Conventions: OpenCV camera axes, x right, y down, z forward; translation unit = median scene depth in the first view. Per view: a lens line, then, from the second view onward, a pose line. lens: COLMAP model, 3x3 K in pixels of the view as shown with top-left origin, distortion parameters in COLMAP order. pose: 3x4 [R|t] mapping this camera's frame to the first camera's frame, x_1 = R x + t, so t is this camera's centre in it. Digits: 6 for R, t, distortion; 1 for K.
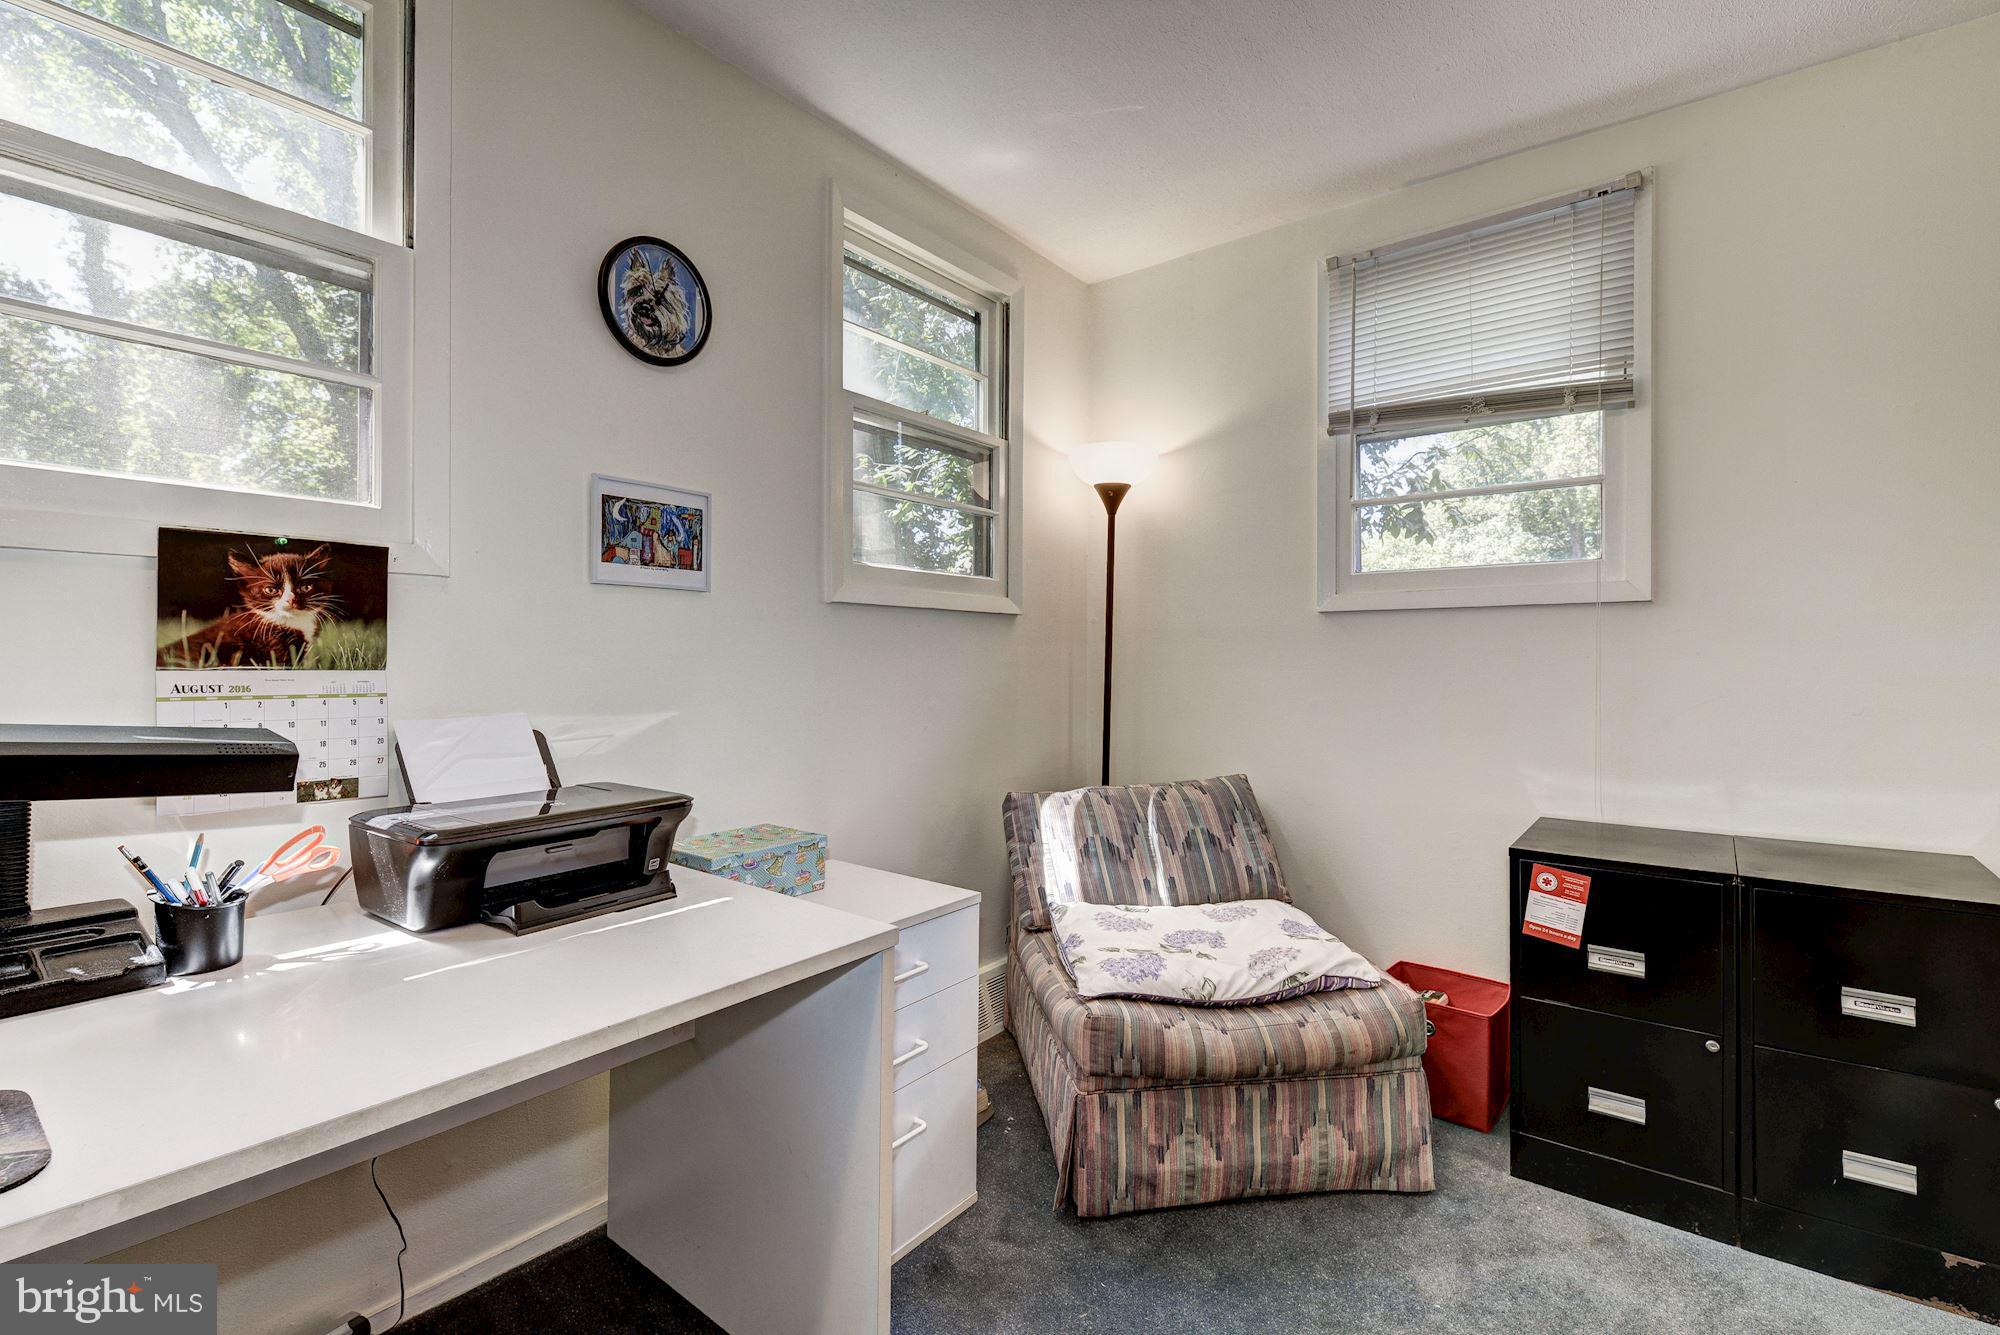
lens RADIAL K [[878.3, 0, 1001.7], [0, 878.3, 660.0], [0, 0, 1]] dist [0.010954, -0.001077]
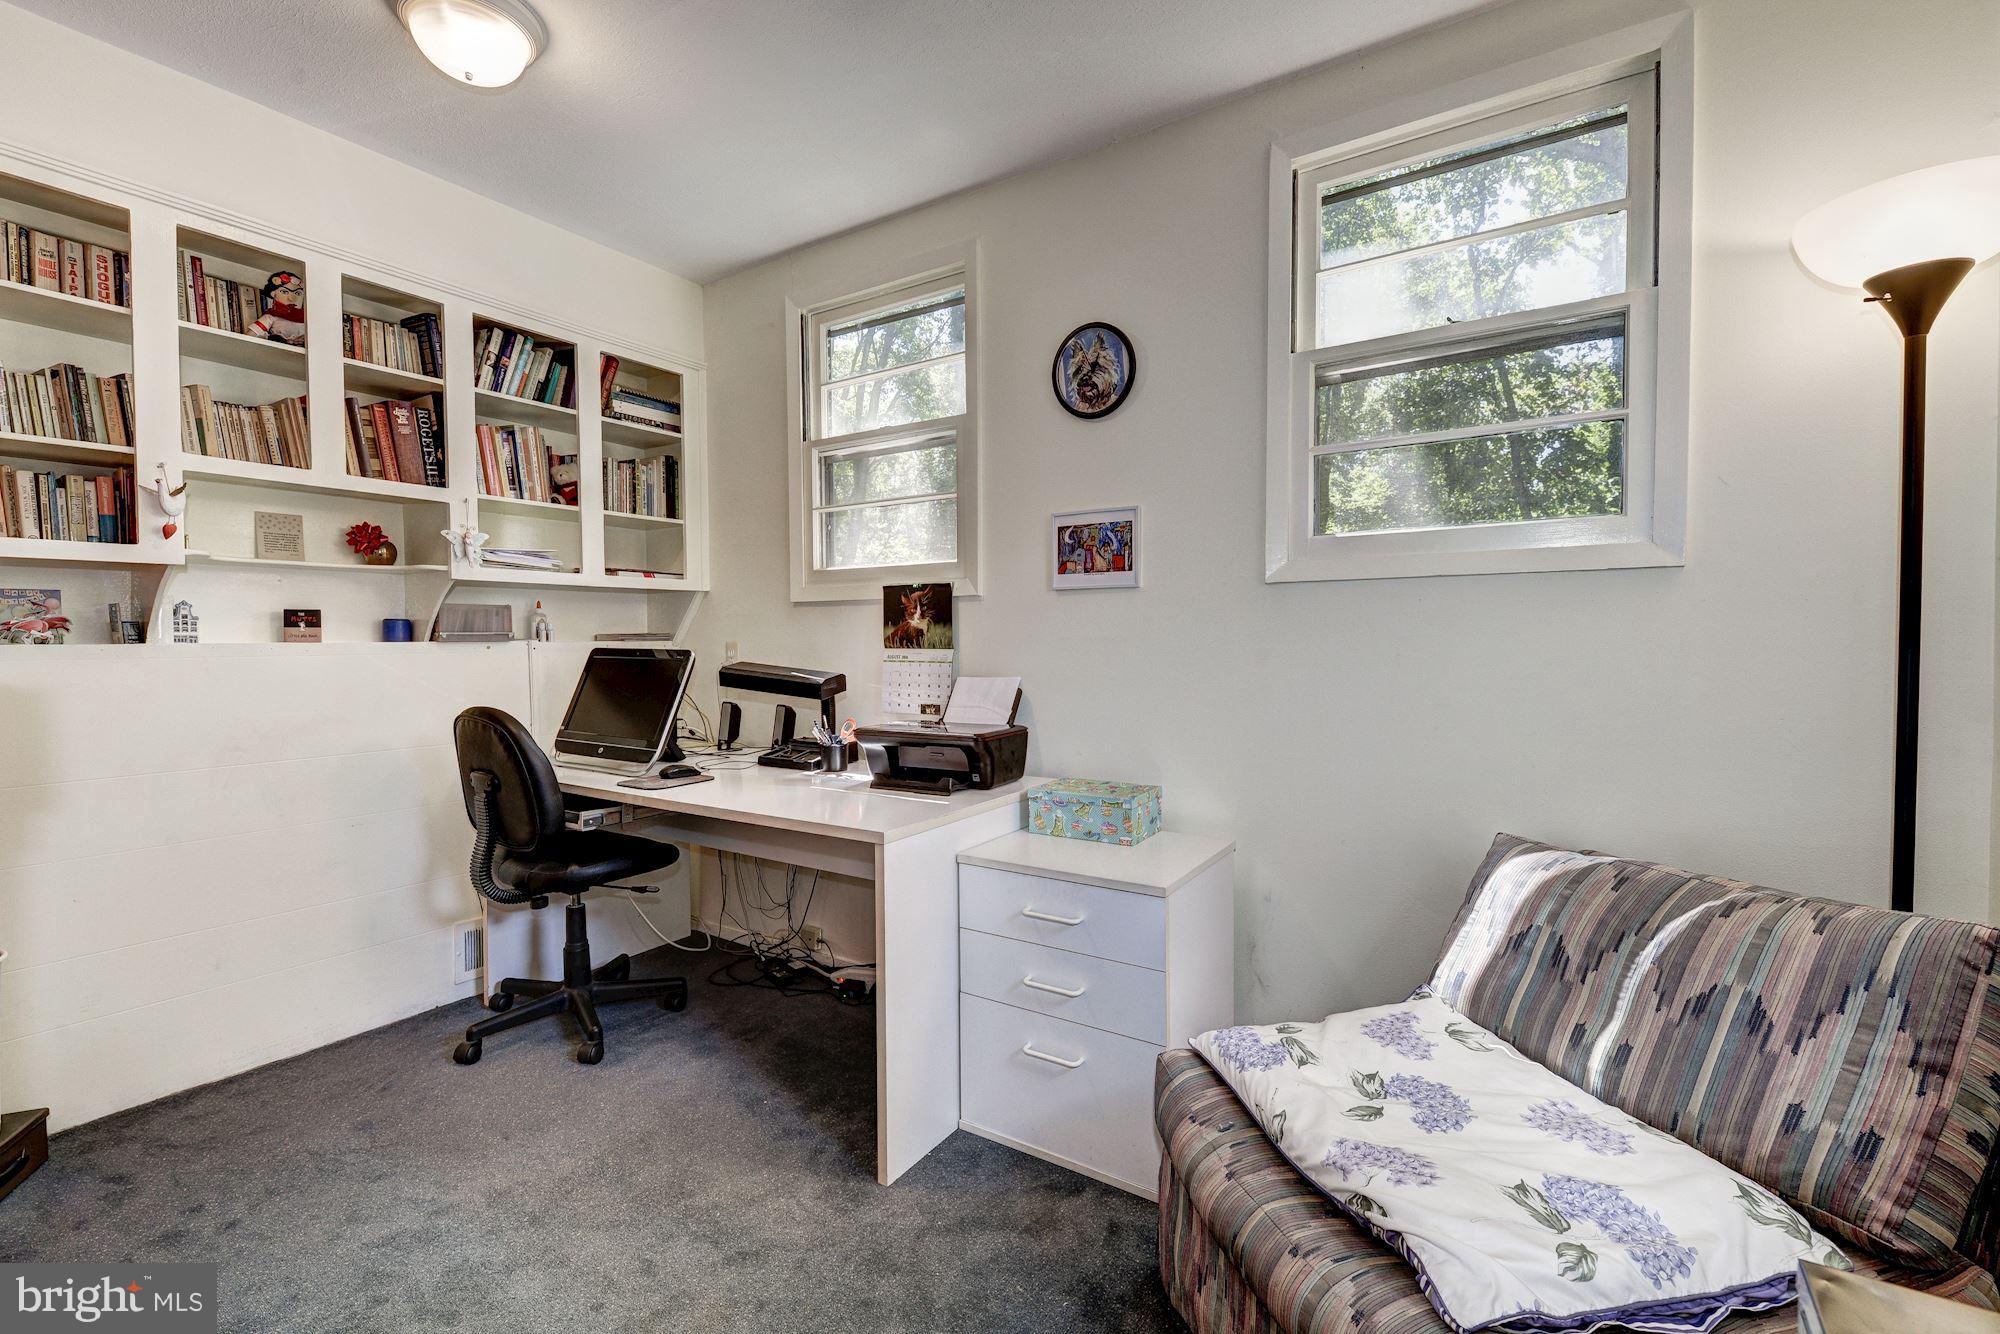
lens RADIAL K [[878.3, 0, 1001.7], [0, 878.3, 659.5], [0, 0, 1]] dist [0.010954, -0.001077]
pose [[0.084777, 0.016016, -0.996271, 0.894781], [0.002053, 0.999866, 0.016249, 0.002511], [0.996398, -0.003423, 0.084733, 0.738284]]
